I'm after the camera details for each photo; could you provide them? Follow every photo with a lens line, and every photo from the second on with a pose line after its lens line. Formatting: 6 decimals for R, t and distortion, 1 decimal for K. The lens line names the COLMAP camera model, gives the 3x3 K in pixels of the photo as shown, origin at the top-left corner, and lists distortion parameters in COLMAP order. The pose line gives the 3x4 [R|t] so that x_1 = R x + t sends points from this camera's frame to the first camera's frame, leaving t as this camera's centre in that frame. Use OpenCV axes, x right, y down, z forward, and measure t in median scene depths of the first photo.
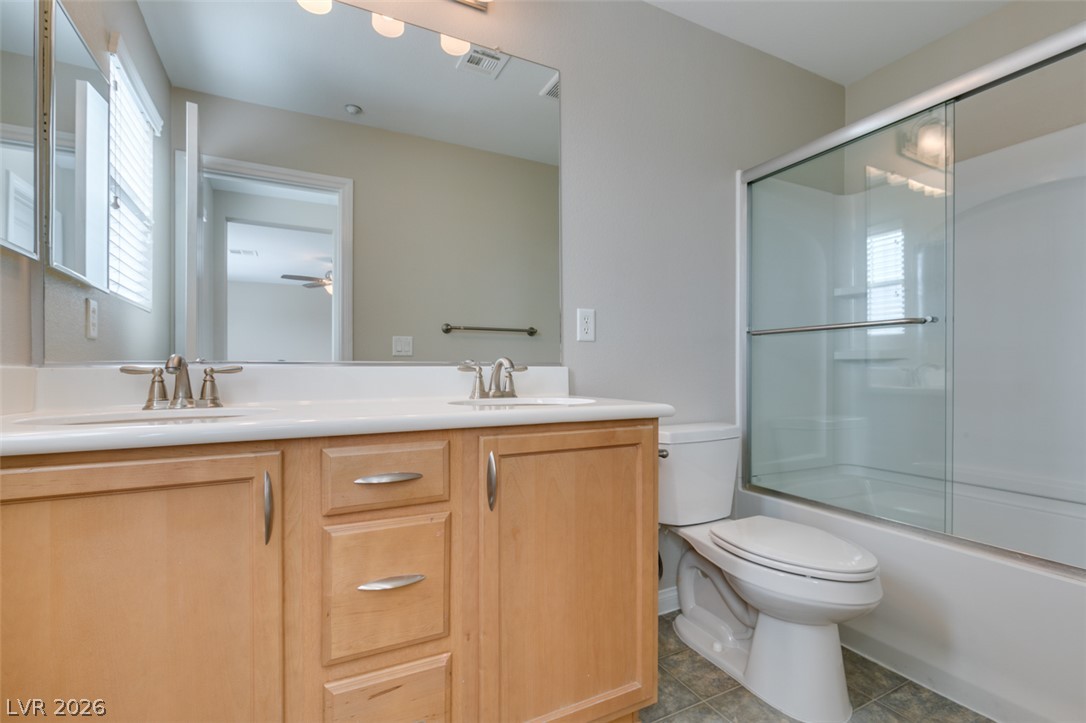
lens RADIAL K [[487.5, 0, 541.7], [0, 487.5, 368.3], [0, 0, 1]] dist [0.000306, -0.000605]
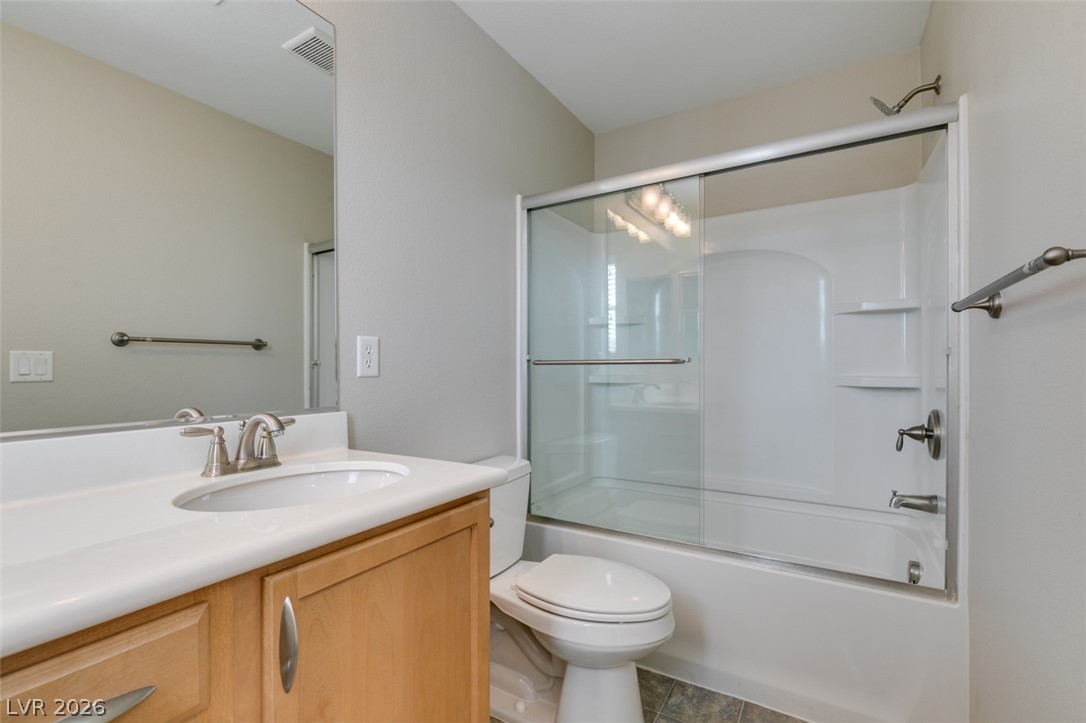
lens RADIAL K [[487.5, 0, 541.7], [0, 487.5, 368.3], [0, 0, 1]] dist [0.000306, -0.000605]
pose [[0.849371, -0.000890, 0.527795, -0.100480], [-0.000246, 0.999998, 0.002083, -0.080437], [-0.527796, -0.001899, 0.849369, 0.194070]]
